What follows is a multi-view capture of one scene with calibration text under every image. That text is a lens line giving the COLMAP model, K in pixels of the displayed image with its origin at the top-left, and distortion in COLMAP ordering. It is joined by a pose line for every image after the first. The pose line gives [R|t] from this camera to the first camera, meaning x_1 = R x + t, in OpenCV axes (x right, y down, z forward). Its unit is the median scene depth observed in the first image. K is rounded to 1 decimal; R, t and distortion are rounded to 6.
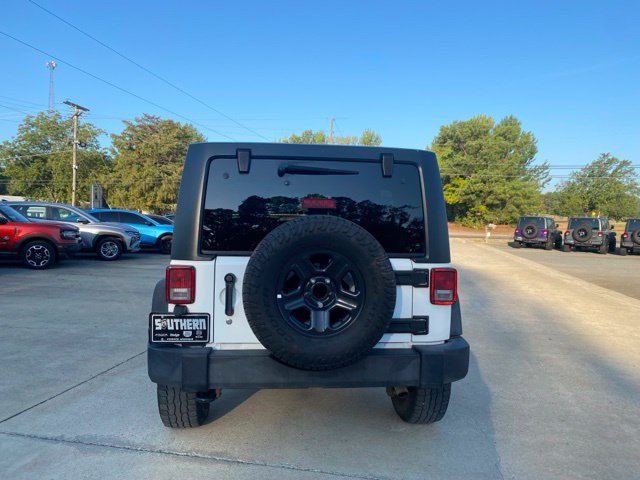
lens RADIAL K [[487.6, 0, 314.2], [0, 487.6, 240.1], [0, 0, 1]] dist [0.042114, -0.044817]
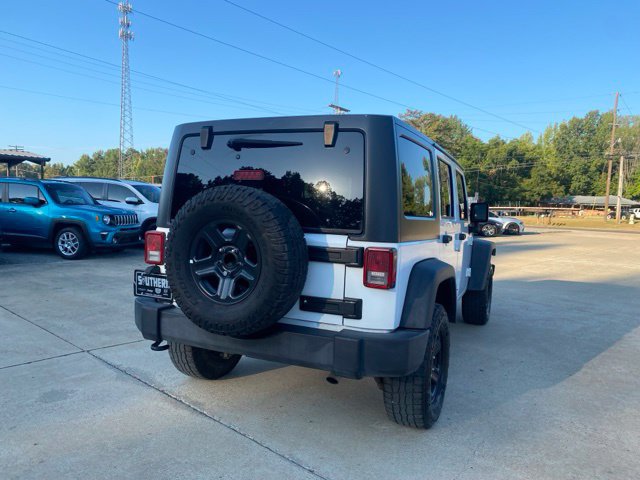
lens RADIAL K [[487.6, 0, 314.2], [0, 487.6, 240.1], [0, 0, 1]] dist [0.042114, -0.044817]
pose [[0.860560, 0.047887, -0.507092, 0.507113], [-0.041010, 0.998853, 0.024730, 0.022578], [0.507695, -0.000486, 0.861537, 0.152491]]
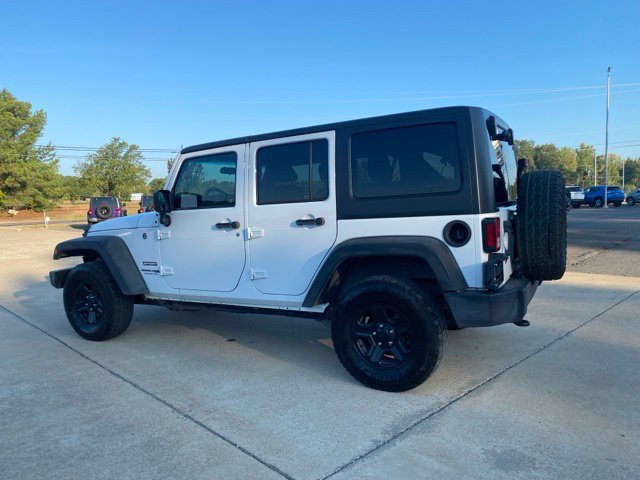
lens RADIAL K [[487.6, 0, 314.2], [0, 487.6, 240.1], [0, 0, 1]] dist [0.042114, -0.044817]
pose [[0.567307, -0.116584, 0.815212, -1.130025], [0.088489, 0.992827, 0.080405, -0.017497], [-0.818738, 0.026523, 0.573554, 0.554528]]
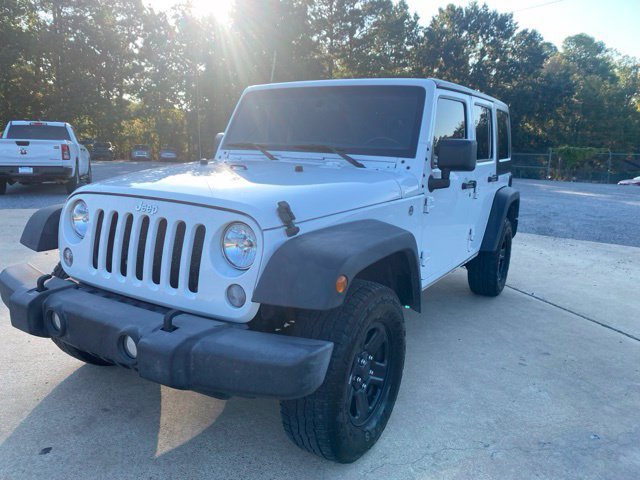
lens RADIAL K [[487.9, 0, 320.0], [0, 487.9, 240.0], [0, 0, 1]] dist [0.040957, -0.047823]
pose [[-0.814188, -0.158676, 0.558498, -0.643933], [-0.029034, 0.971854, 0.233790, -0.097045], [-0.579875, 0.174133, -0.795878, 2.413610]]
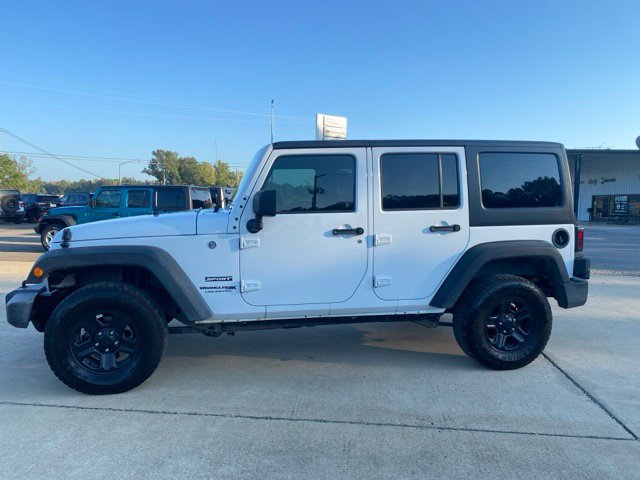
lens RADIAL K [[487.6, 0, 314.2], [0, 487.6, 240.1], [0, 0, 1]] dist [0.042114, -0.044817]
pose [[-0.104244, -0.107366, 0.988739, -1.368692], [0.031444, 0.993303, 0.111177, -0.081414], [-0.994055, 0.042680, -0.100170, 1.568593]]
